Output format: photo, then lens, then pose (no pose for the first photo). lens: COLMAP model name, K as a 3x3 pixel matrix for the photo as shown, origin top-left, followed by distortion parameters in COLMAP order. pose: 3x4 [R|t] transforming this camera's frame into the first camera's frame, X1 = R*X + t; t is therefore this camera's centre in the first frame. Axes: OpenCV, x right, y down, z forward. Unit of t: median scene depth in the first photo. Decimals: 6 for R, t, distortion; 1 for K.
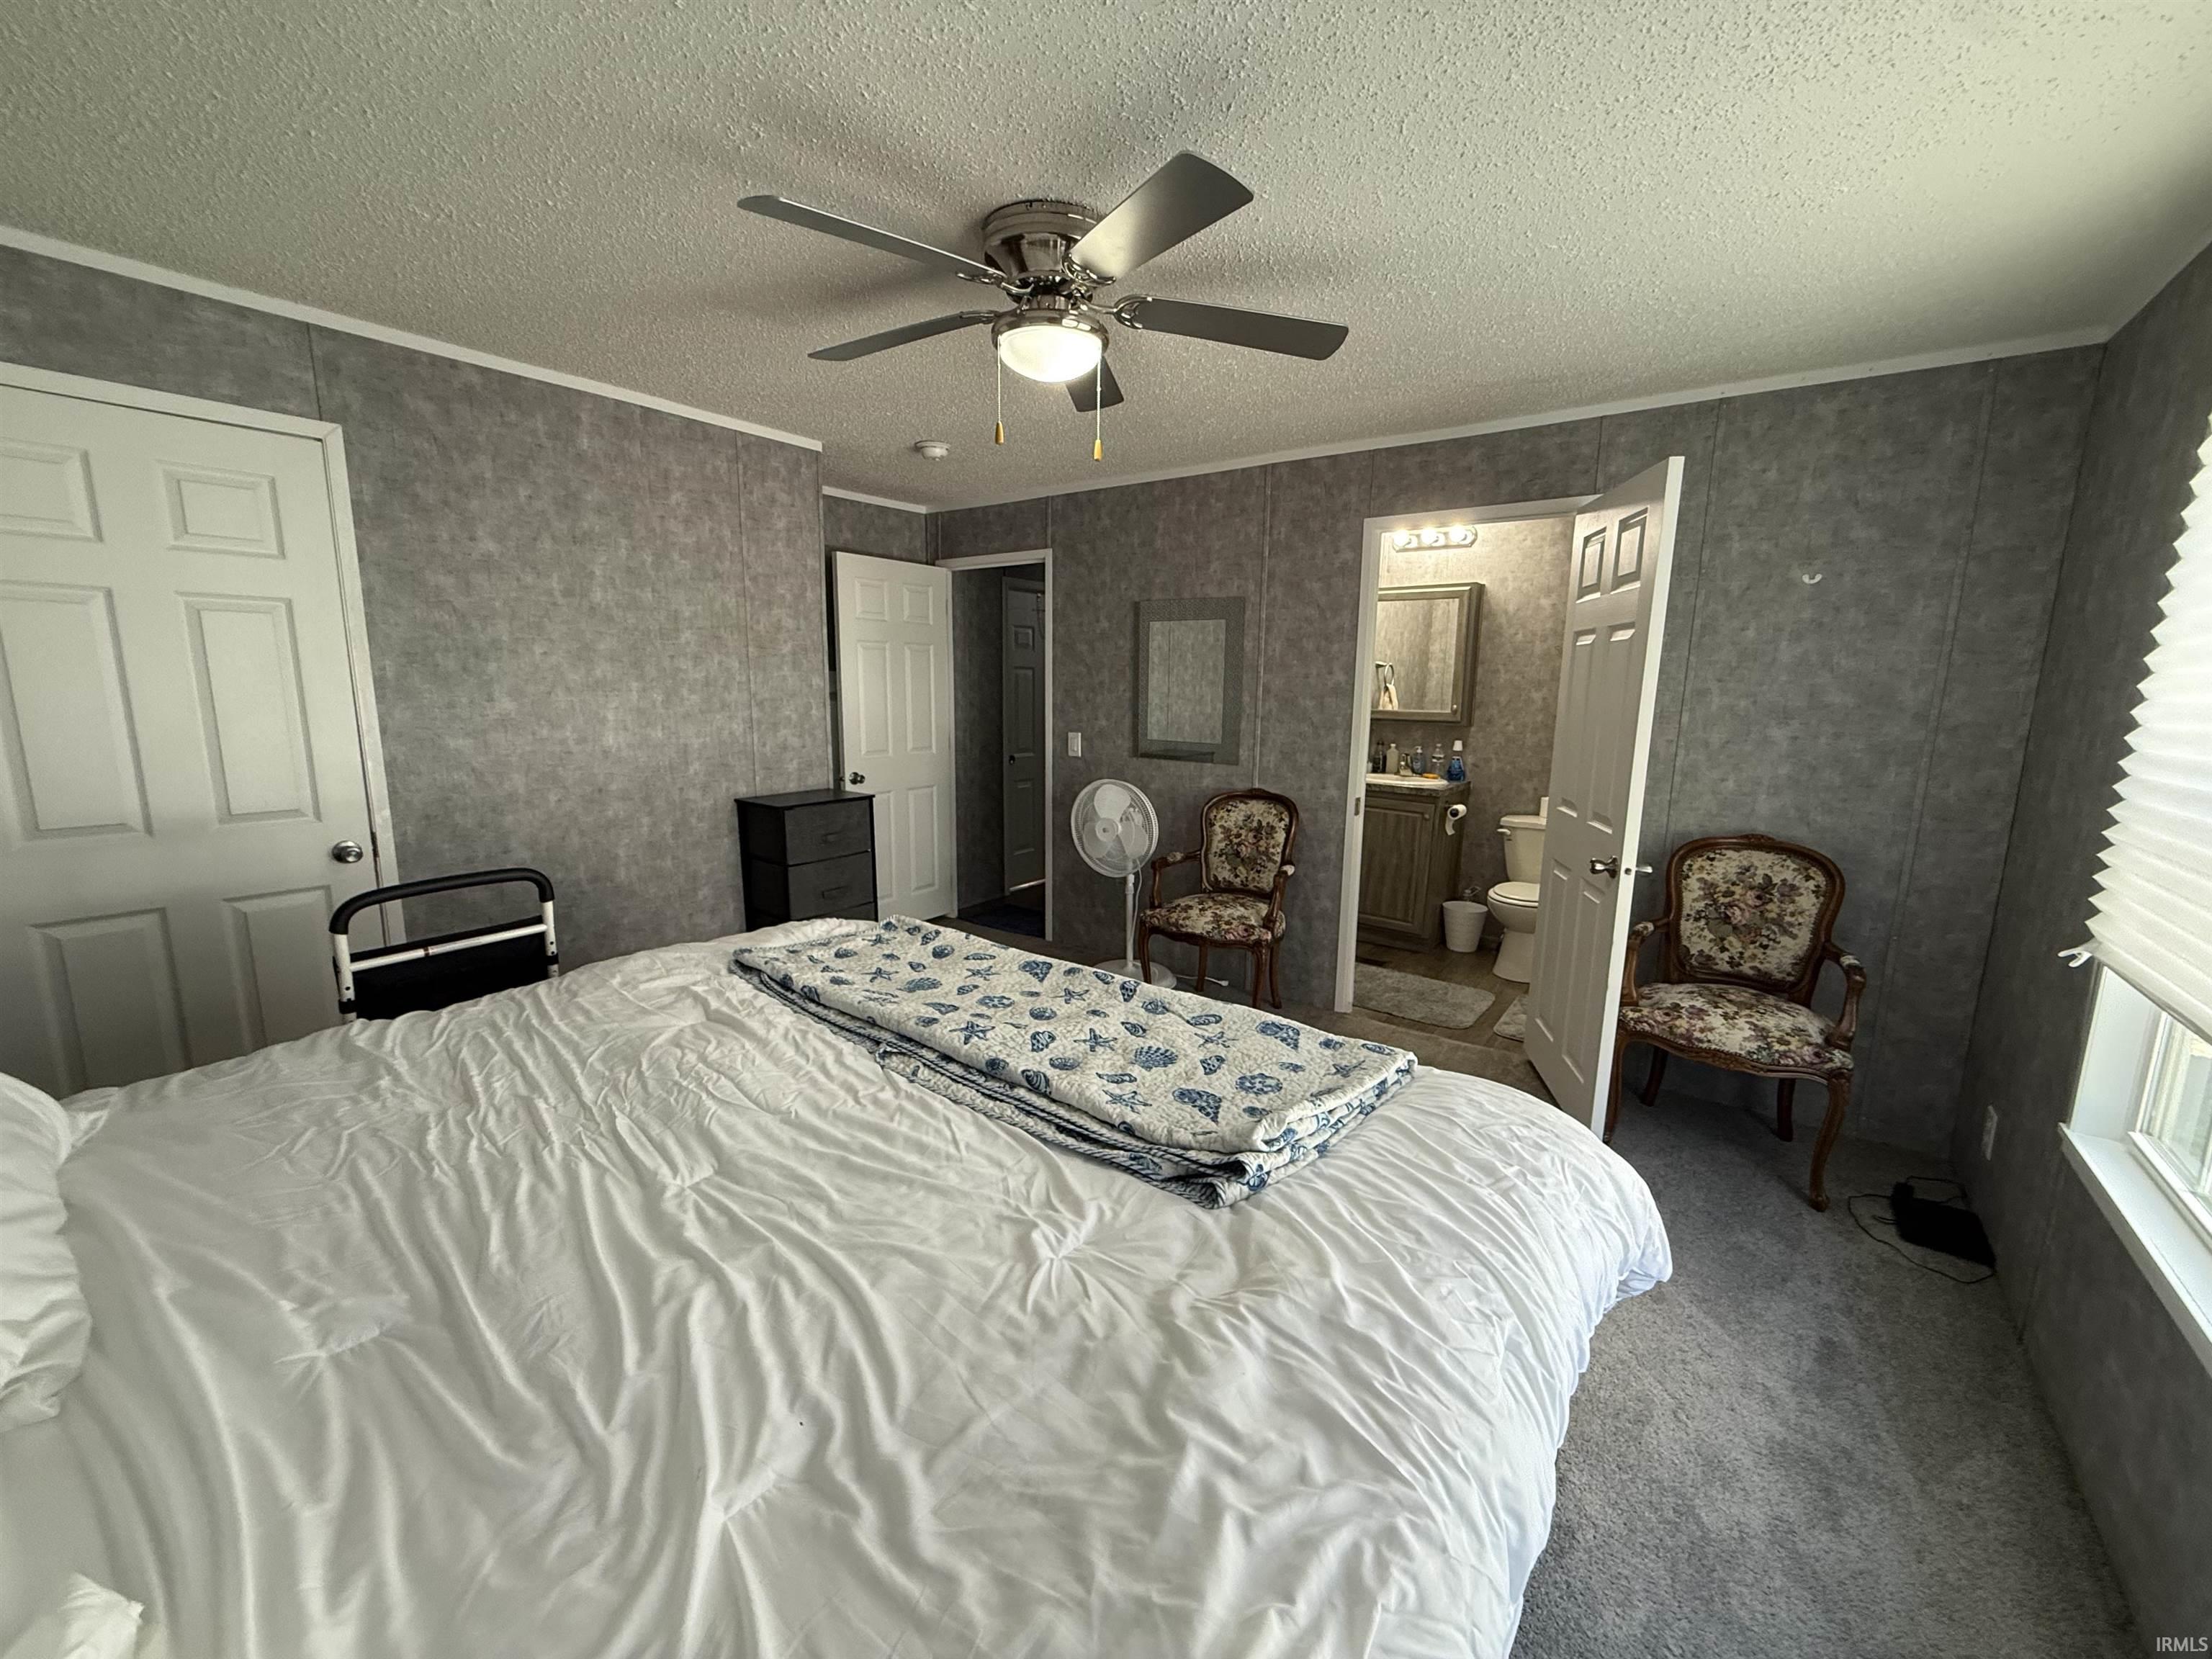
lens RADIAL K [[878.3, 0, 1109.0], [0, 878.3, 826.7], [0, 0, 1]] dist [-0.001080, 0.000003]
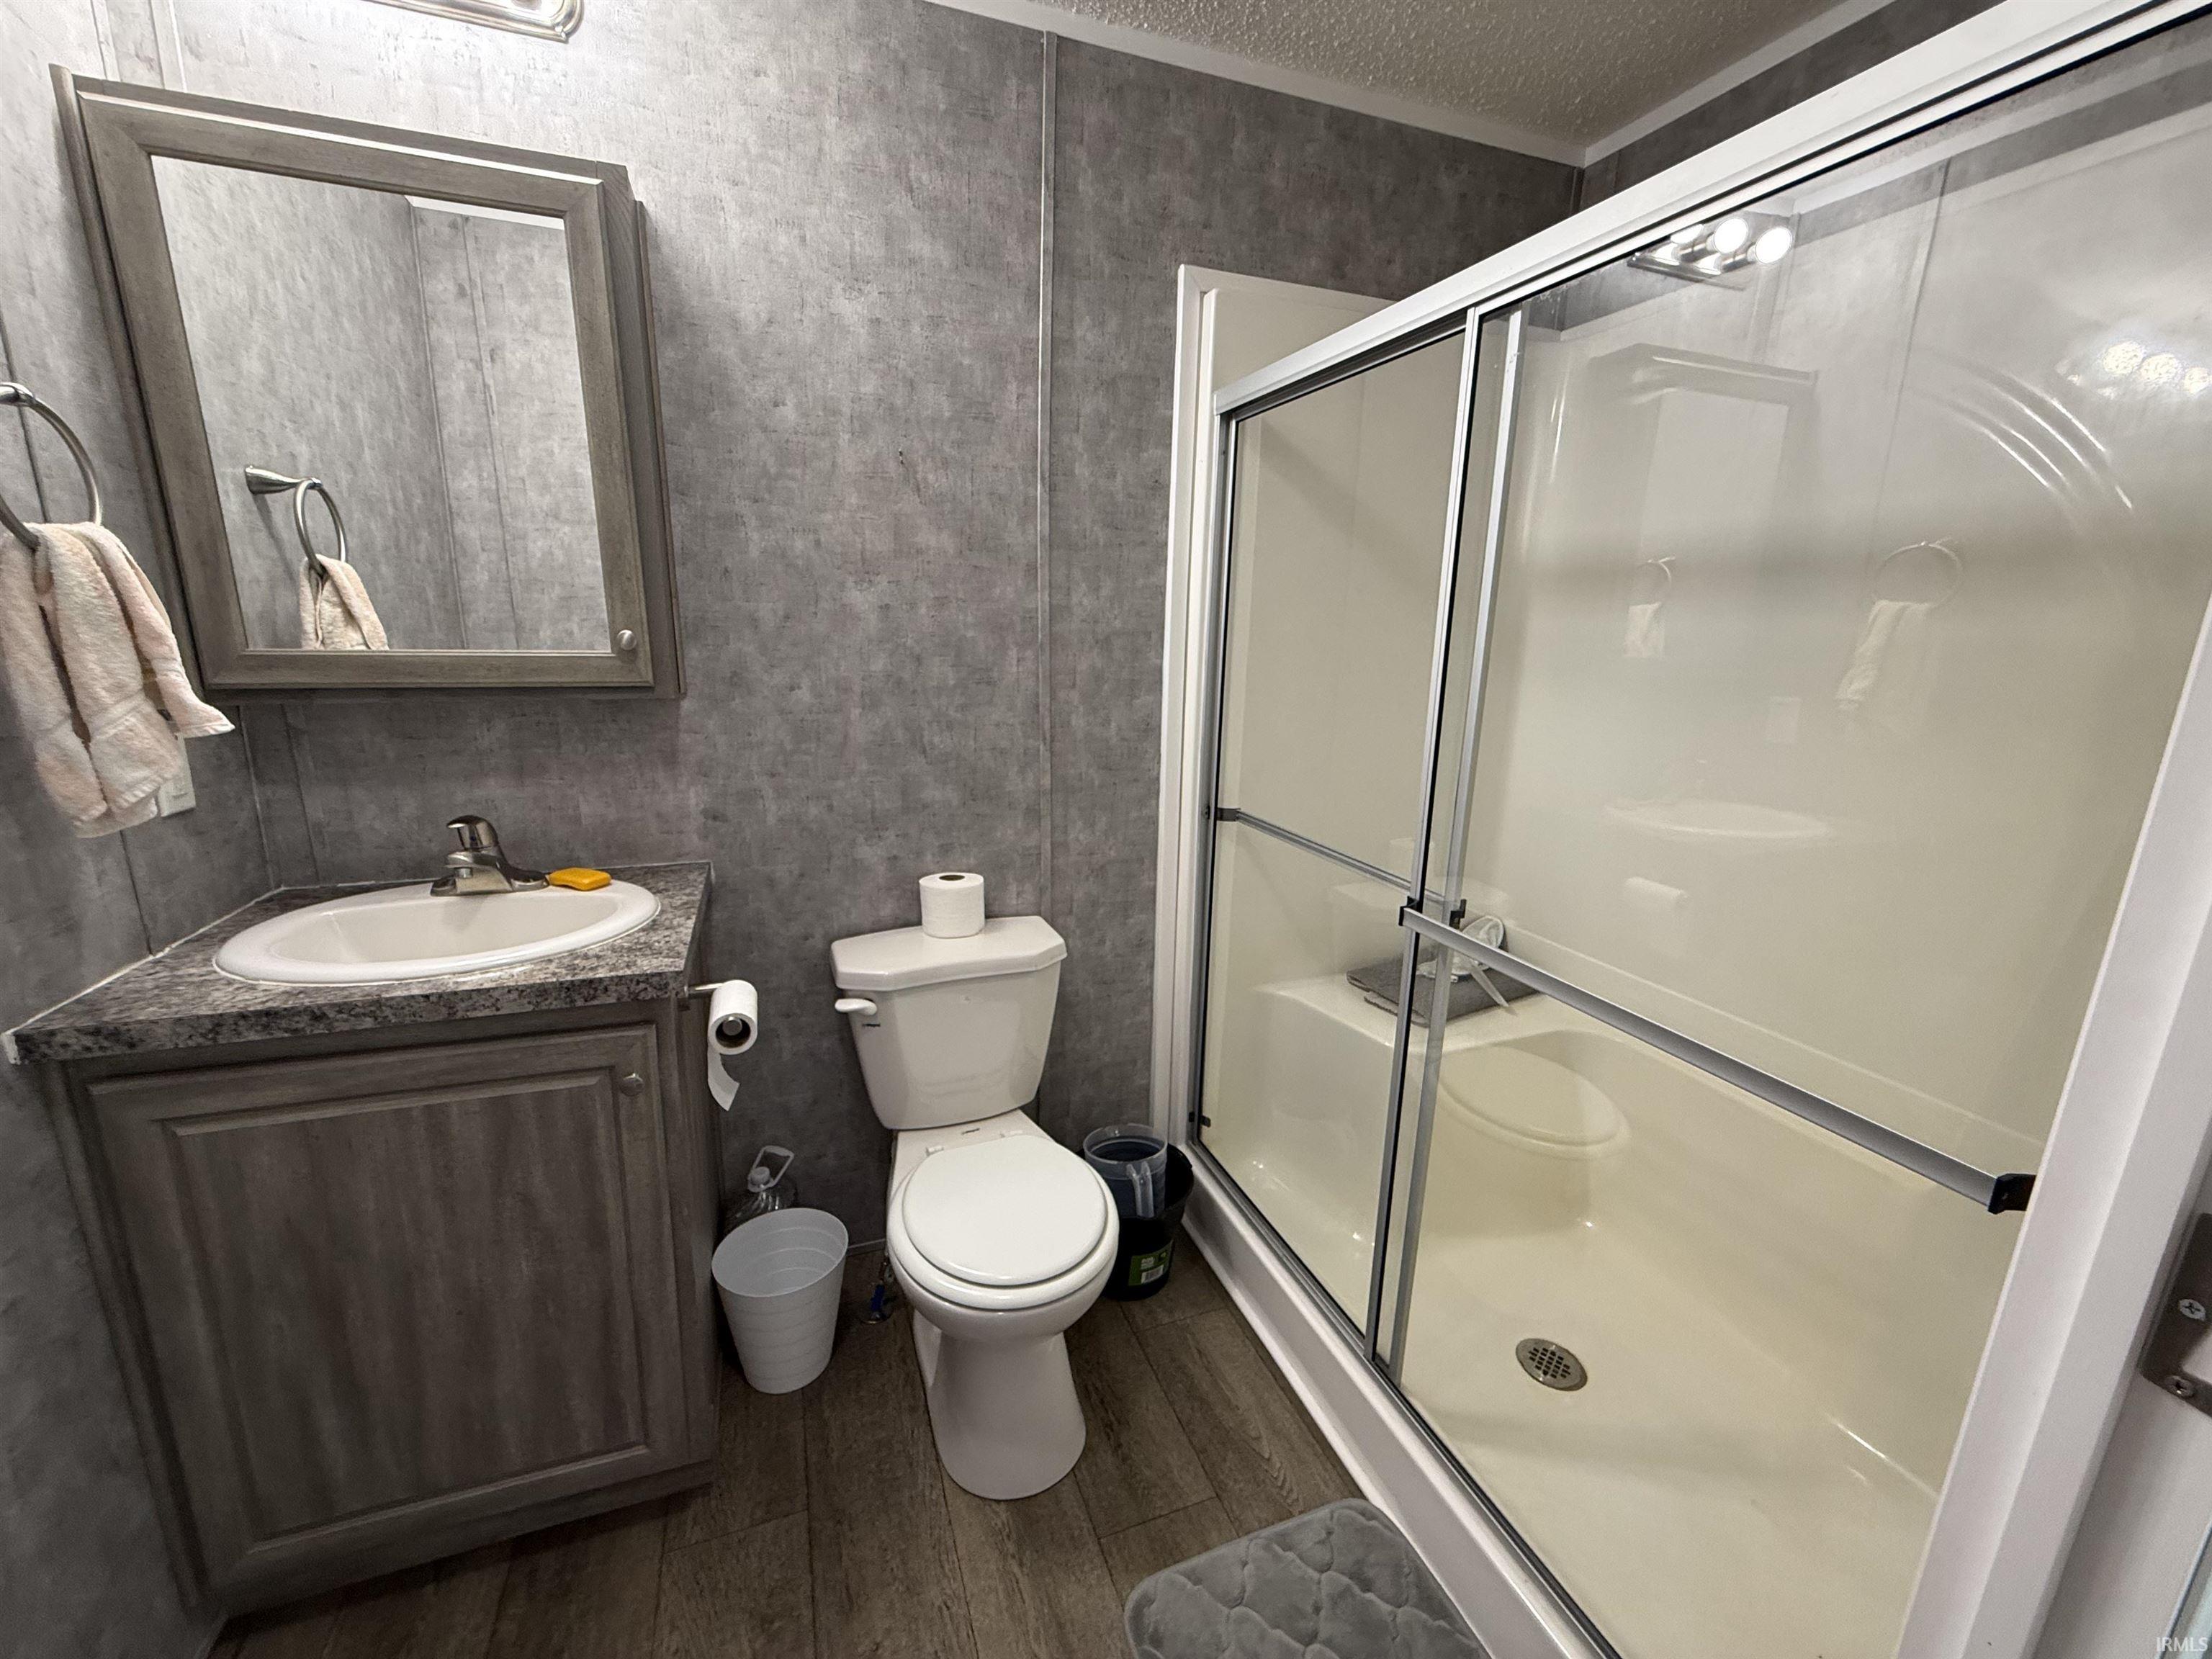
lens RADIAL K [[878.3, 0, 1104.9], [0, 878.3, 835.2], [0, 0, 1]] dist [-0.001080, 0.000003]
pose [[0.550249, -0.193364, 0.812303, 0.234931], [0.124427, 0.980944, 0.149222, -0.095732], [-0.825678, 0.018963, 0.563823, 0.711702]]
